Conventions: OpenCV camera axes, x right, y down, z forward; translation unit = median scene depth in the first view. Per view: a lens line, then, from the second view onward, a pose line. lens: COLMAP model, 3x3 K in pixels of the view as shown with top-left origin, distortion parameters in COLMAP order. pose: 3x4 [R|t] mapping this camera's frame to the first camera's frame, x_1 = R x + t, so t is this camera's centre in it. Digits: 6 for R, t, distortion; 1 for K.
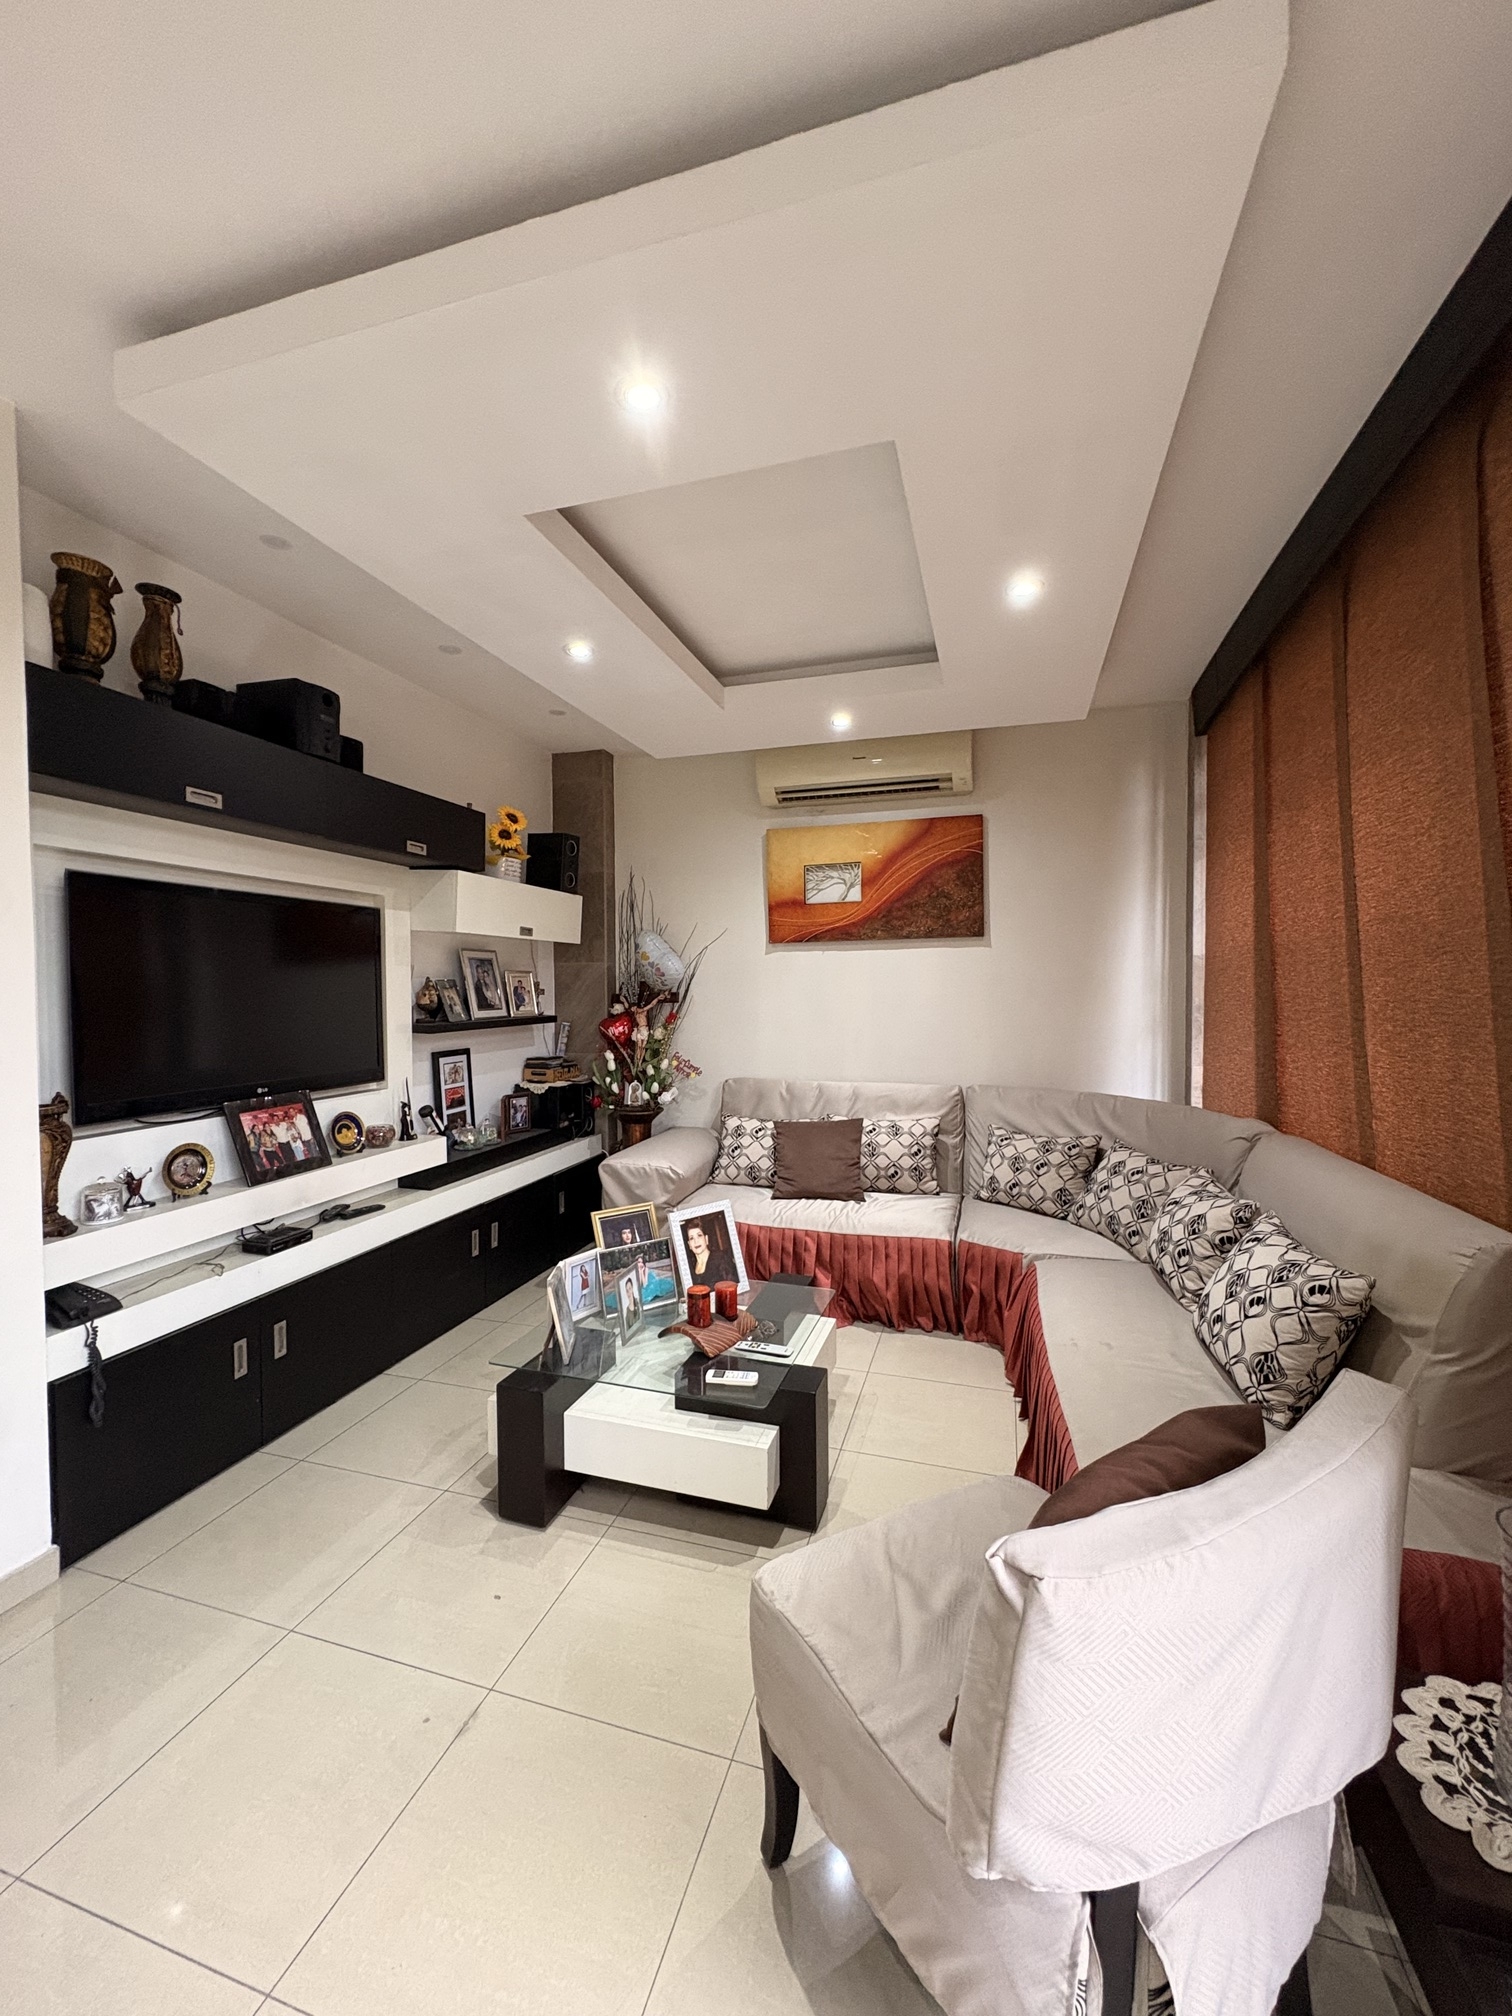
lens RADIAL K [[804.3, 0, 759.8], [0, 804.3, 1006.9], [0, 0, 1]] dist [0.002248, -0.000365]
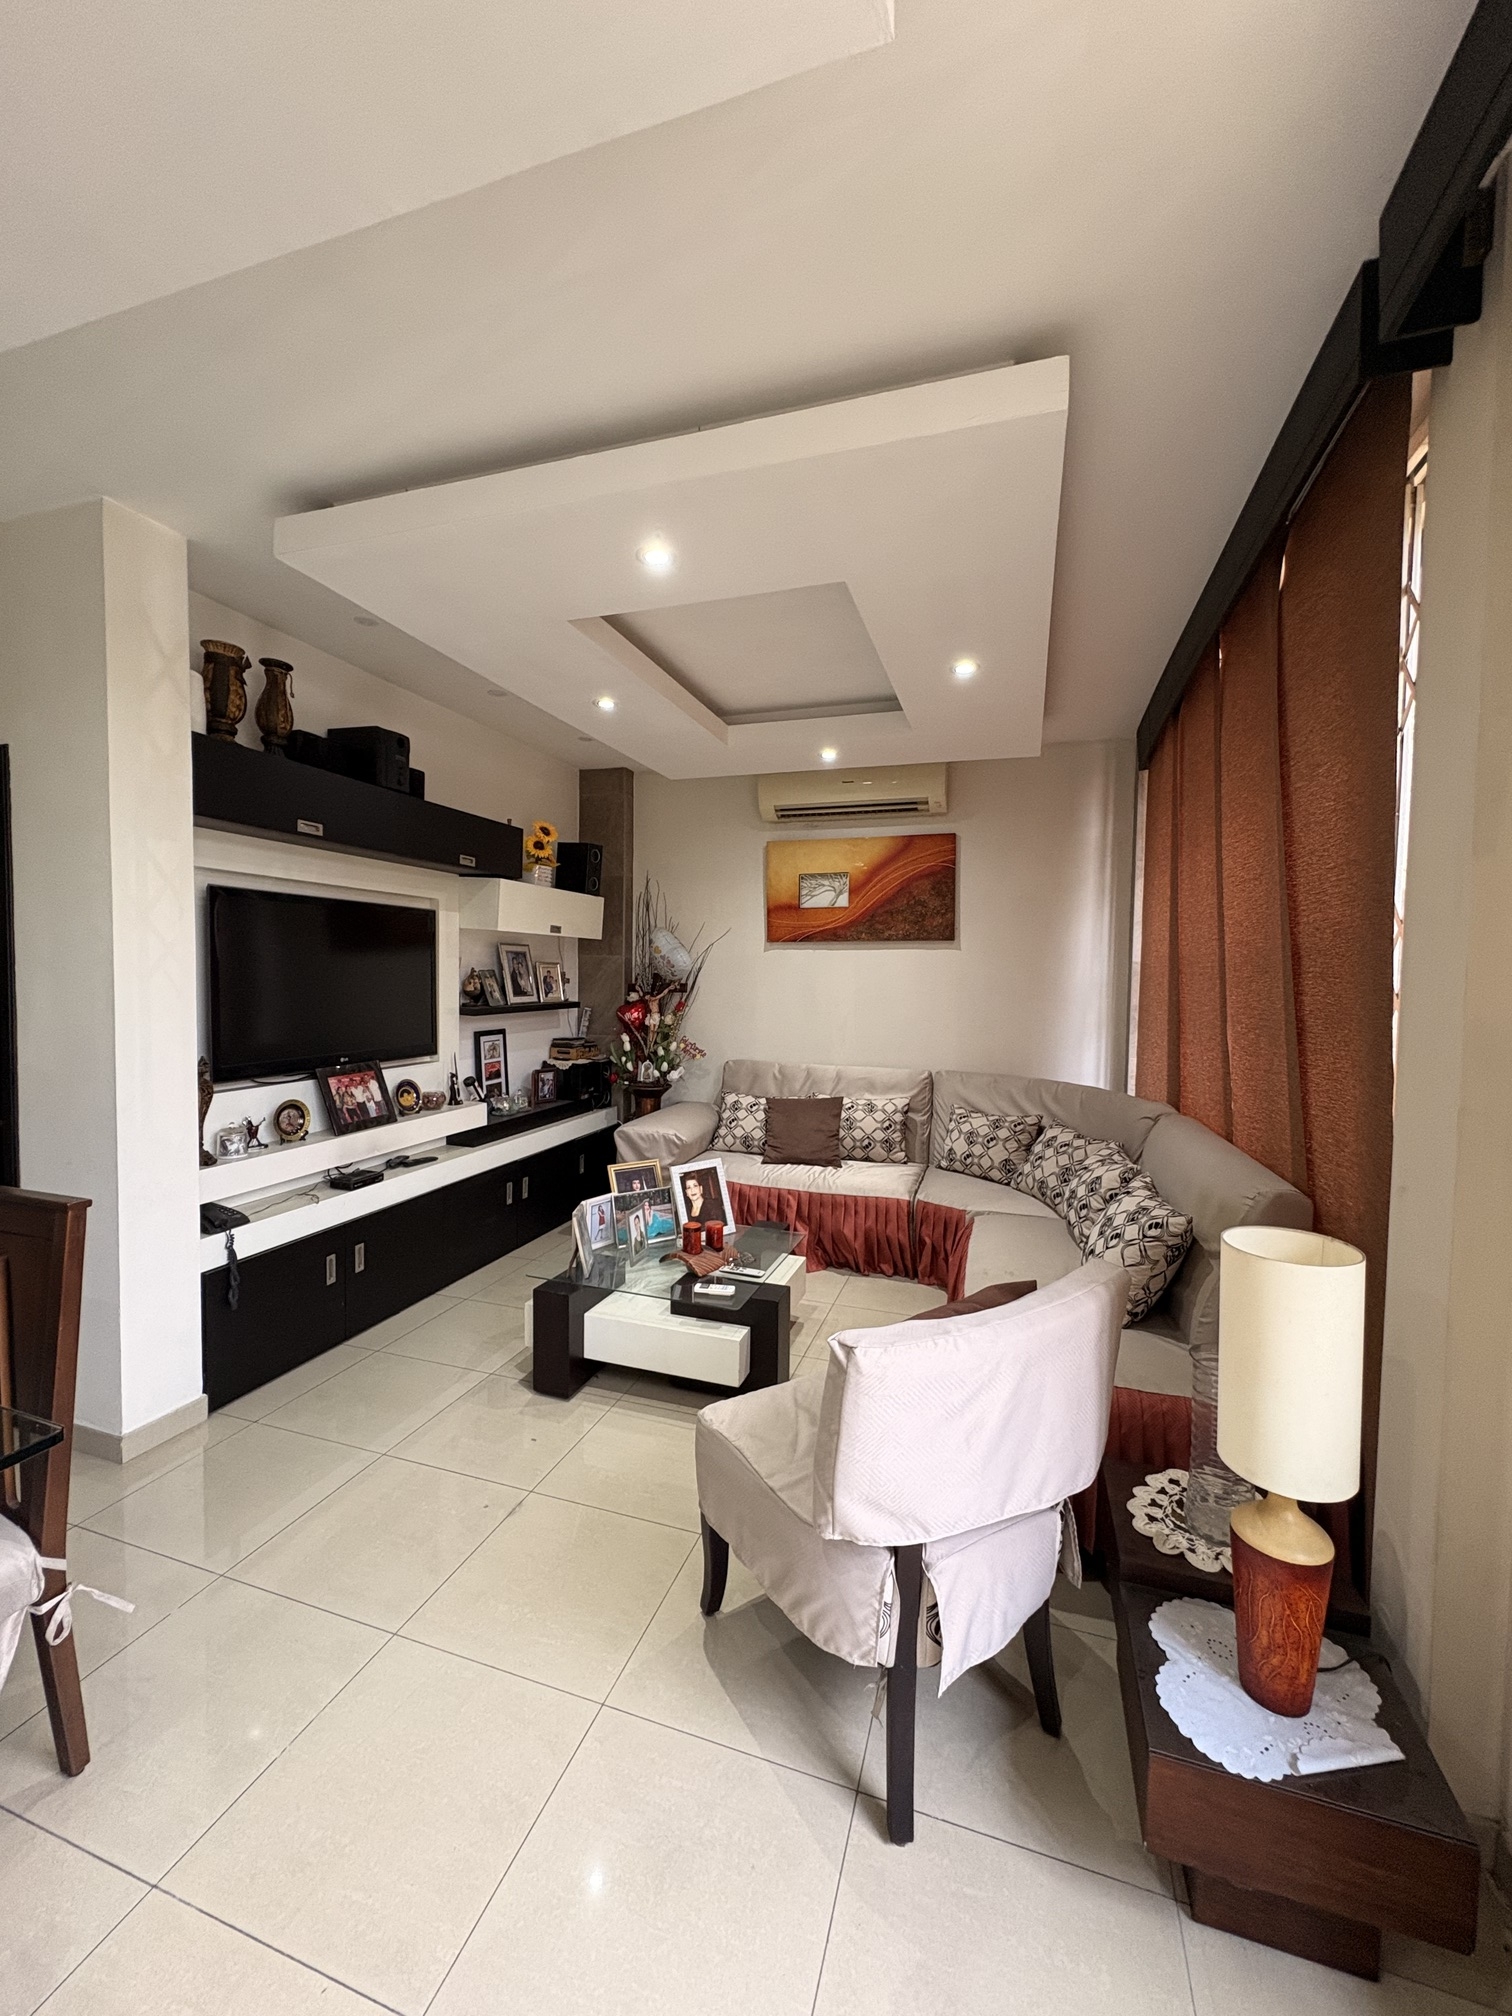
lens RADIAL K [[804.3, 0, 760.1], [0, 804.3, 1005.7], [0, 0, 1]] dist [0.002248, -0.000365]
pose [[0.999569, 0.020805, -0.020690, 0.042728], [-0.020465, 0.999654, 0.016508, -0.012182], [0.021026, -0.016078, 0.999650, -0.215355]]
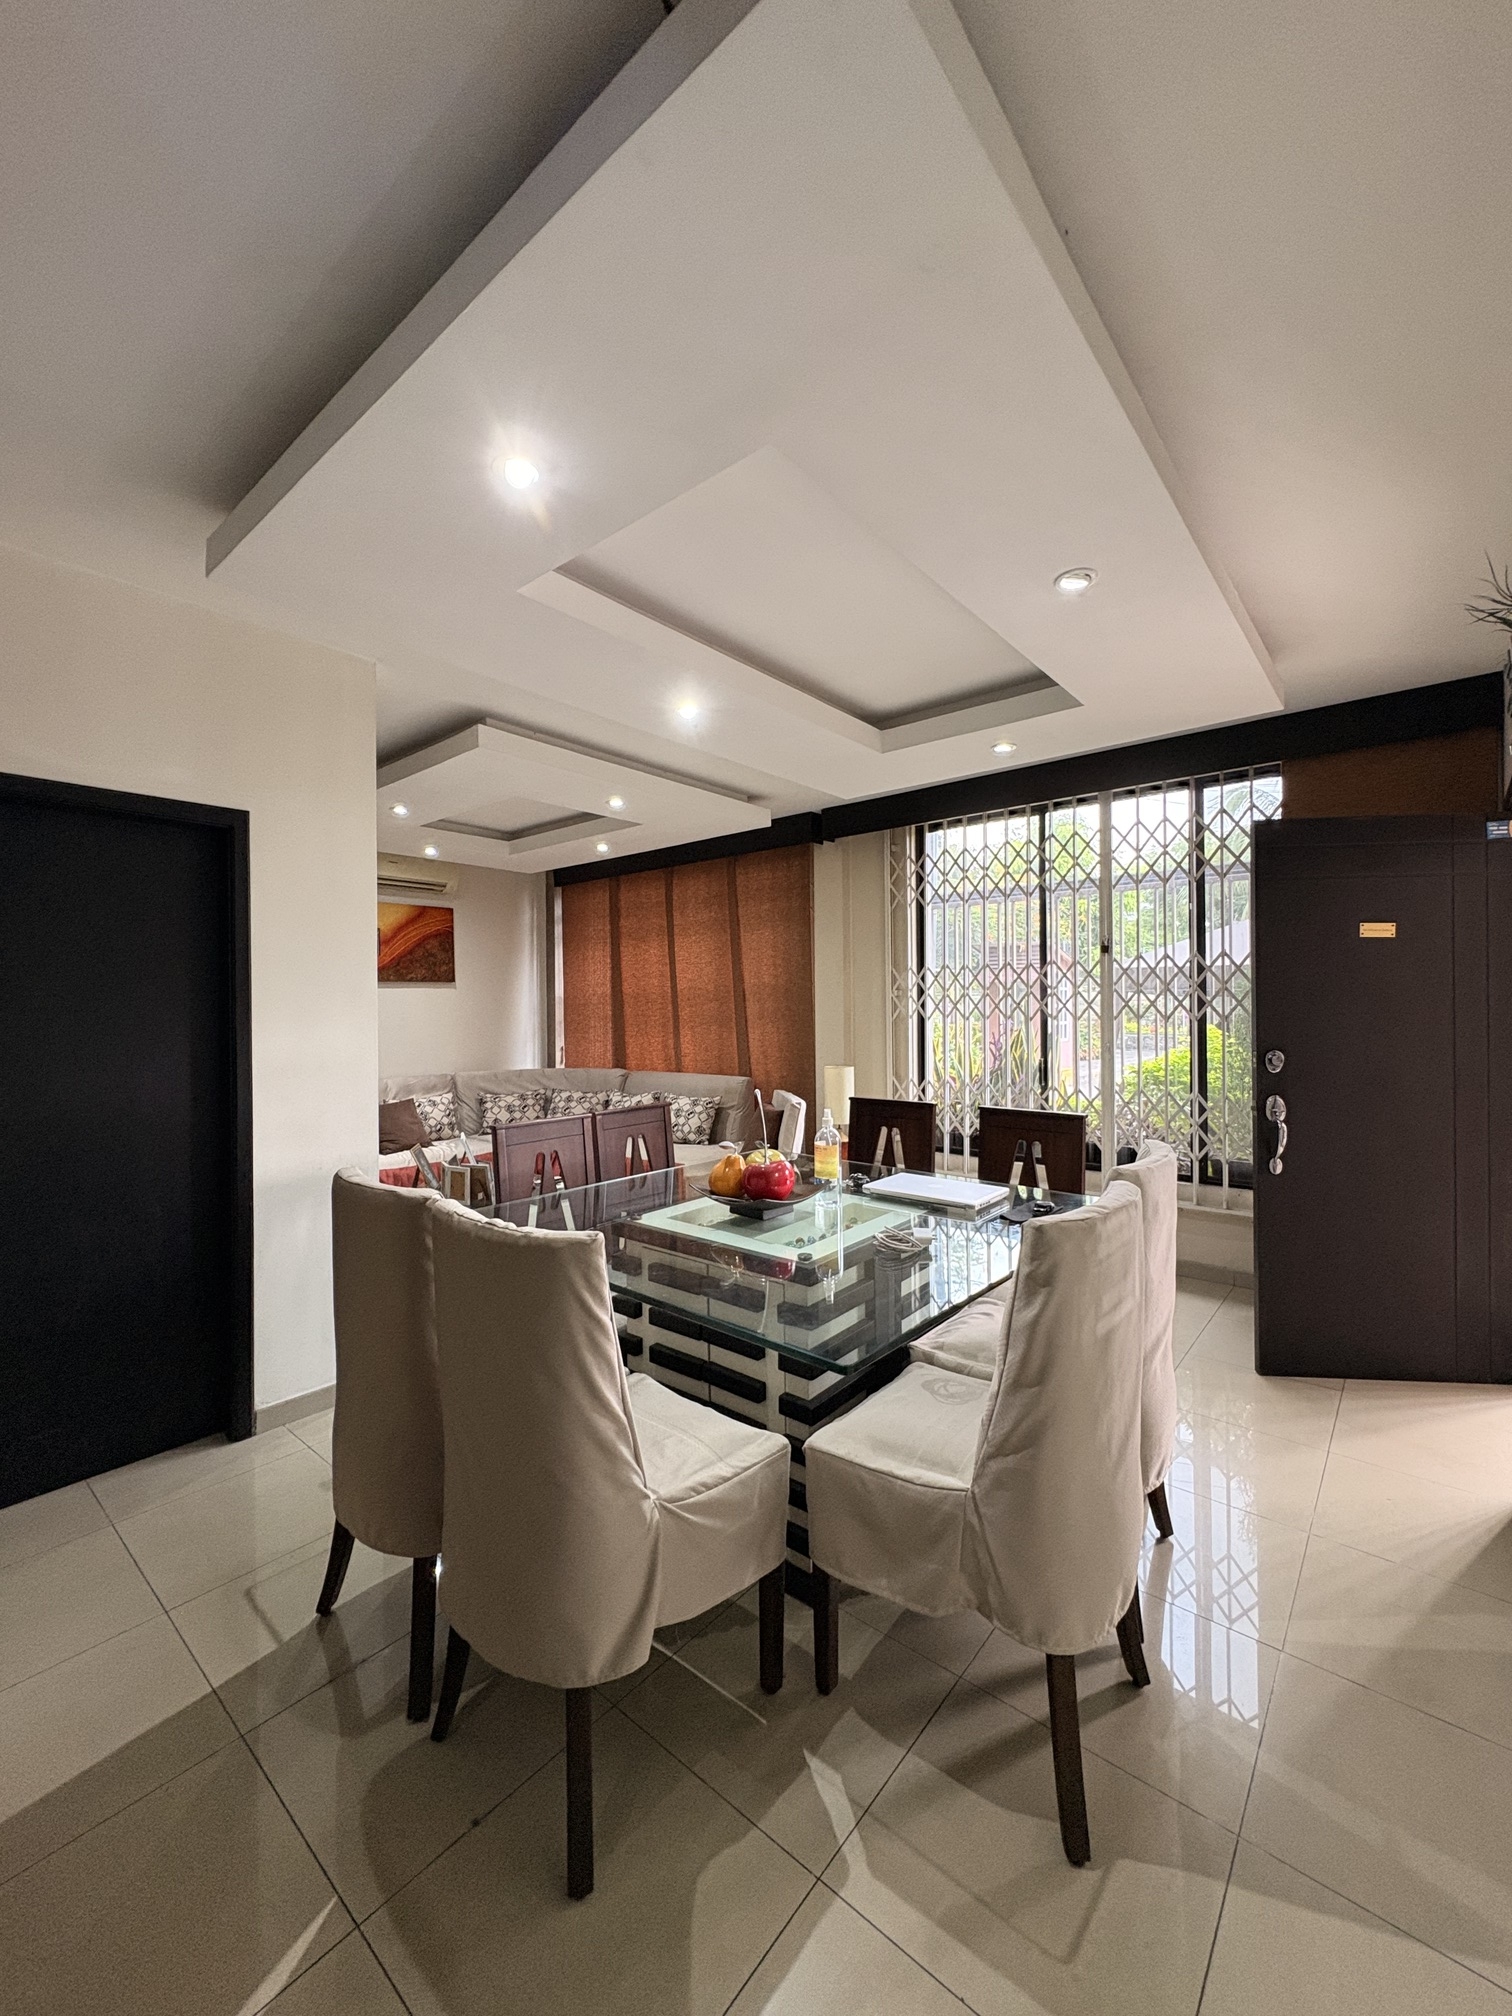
lens RADIAL K [[804.3, 0, 757.4], [0, 804.3, 1005.8], [0, 0, 1]] dist [0.002248, -0.000365]
pose [[0.390459, 0.001725, 0.920619, -1.456219], [0.031776, 0.999377, -0.015350, 0.008077], [-0.920072, 0.035247, 0.390161, -0.307136]]
